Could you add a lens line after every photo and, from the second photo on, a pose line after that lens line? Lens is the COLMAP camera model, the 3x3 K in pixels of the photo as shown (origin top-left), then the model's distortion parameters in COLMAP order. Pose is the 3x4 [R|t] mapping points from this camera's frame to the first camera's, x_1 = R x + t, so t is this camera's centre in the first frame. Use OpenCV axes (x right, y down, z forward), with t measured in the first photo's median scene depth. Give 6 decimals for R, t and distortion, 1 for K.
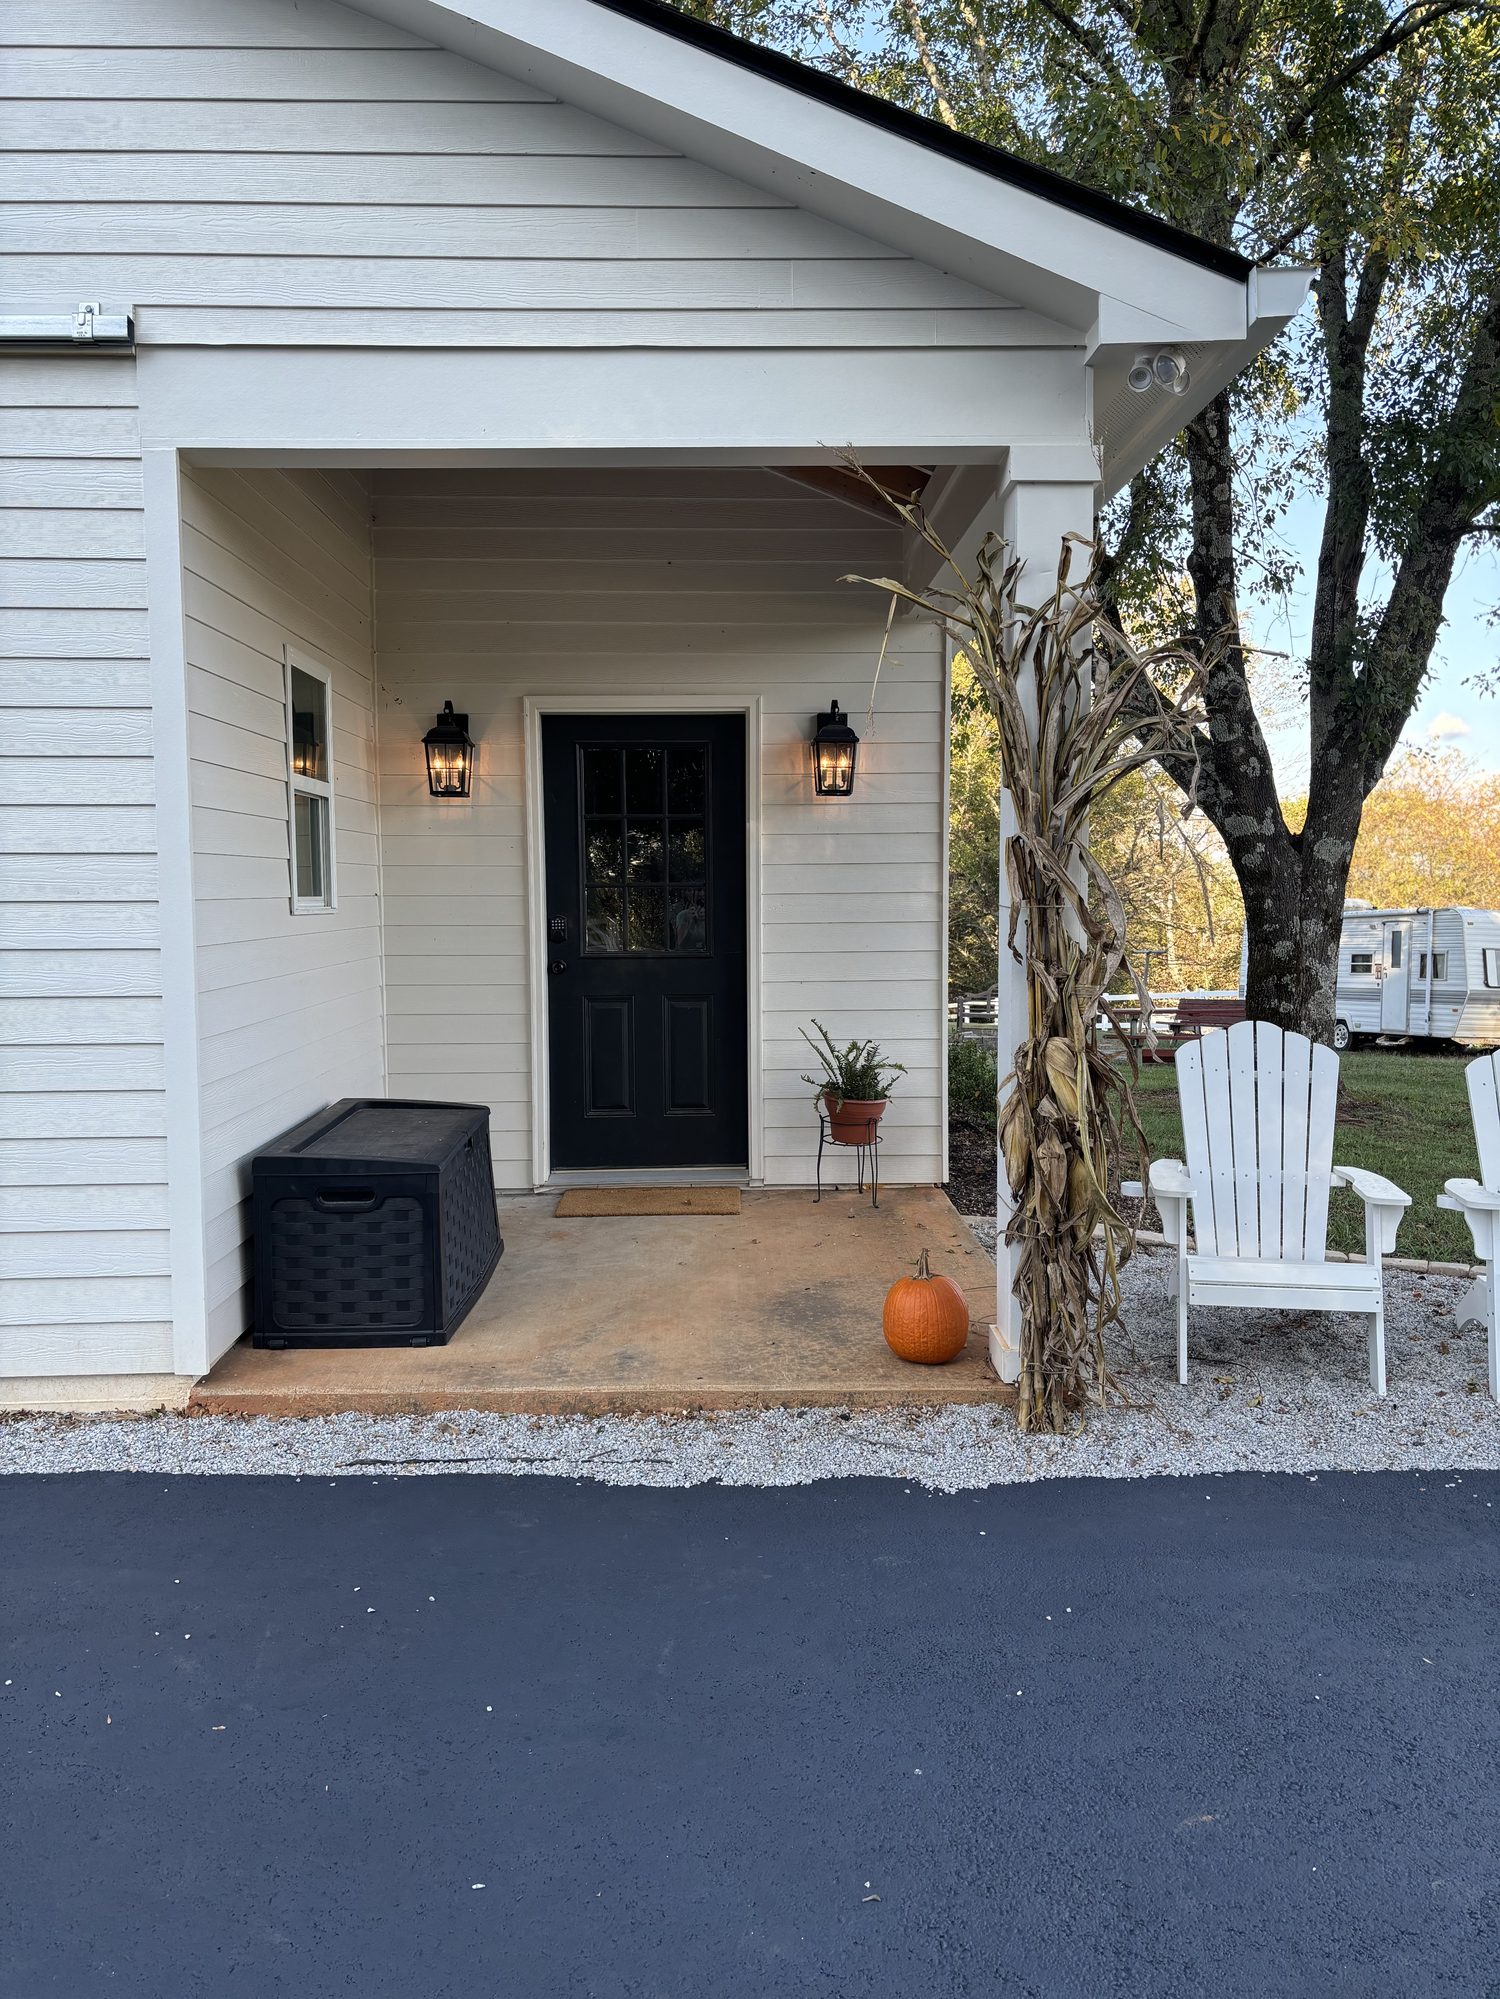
lens RADIAL K [[1558.0, 0, 740.8], [0, 1558.0, 1008.0], [0, 0, 1]] dist [0.052386, -0.004652]
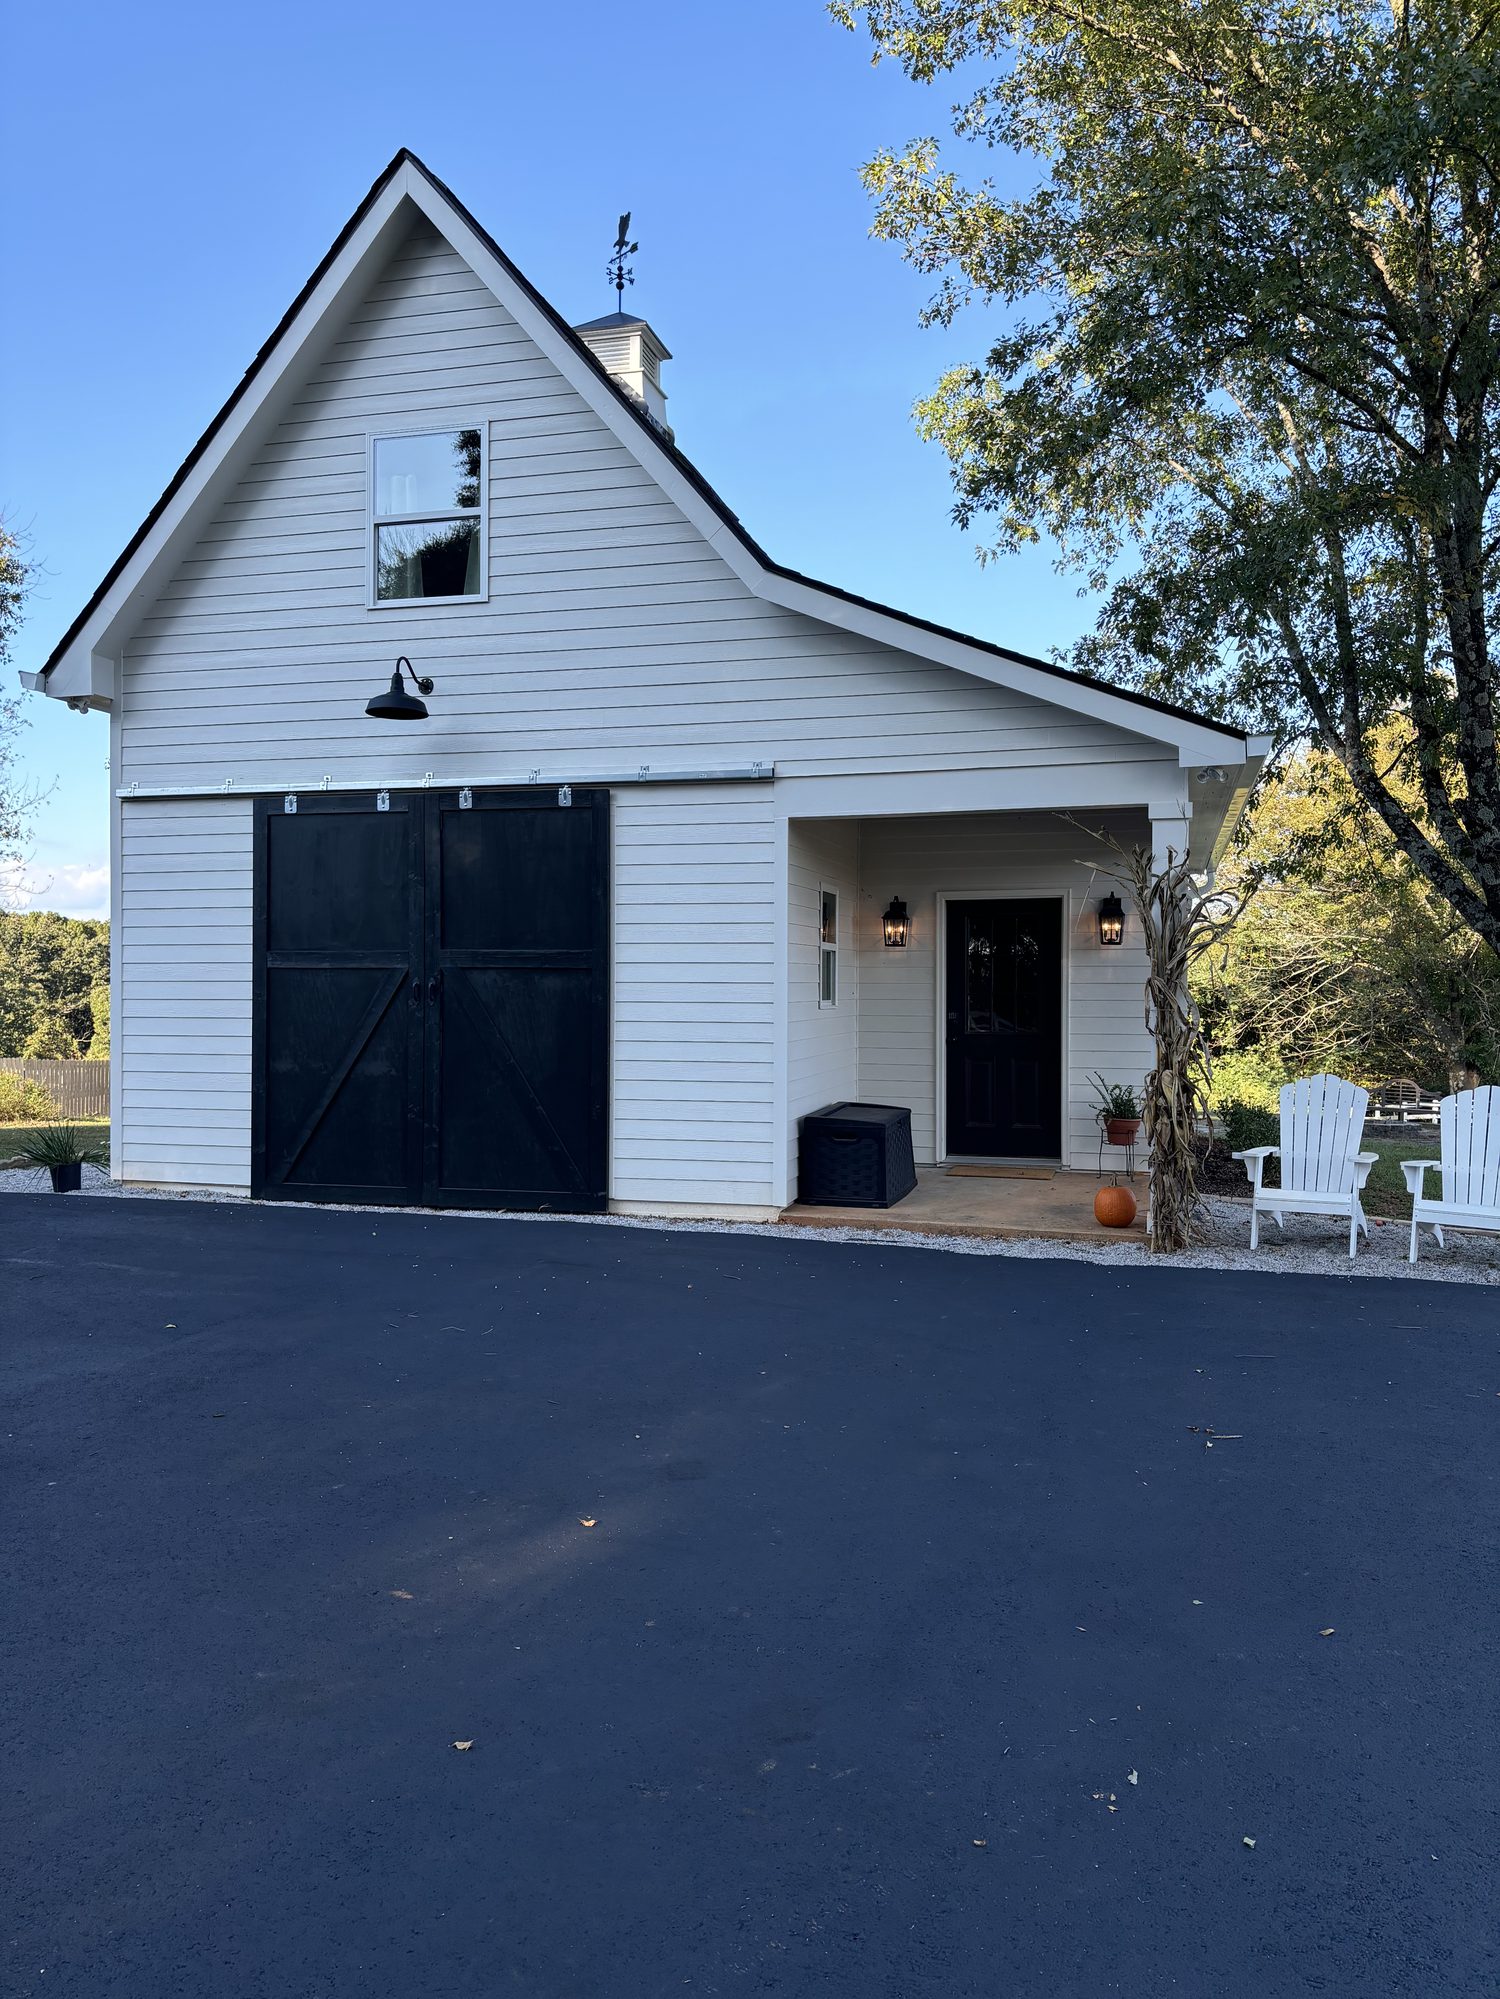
lens RADIAL K [[1558.0, 0, 735.9], [0, 1558.0, 1007.4], [0, 0, 1]] dist [0.052386, -0.004652]
pose [[0.959934, 0.012939, -0.279927, 0.206364], [-0.030127, 0.997909, -0.057184, 0.066086], [0.278602, 0.063326, 0.958317, -1.119794]]
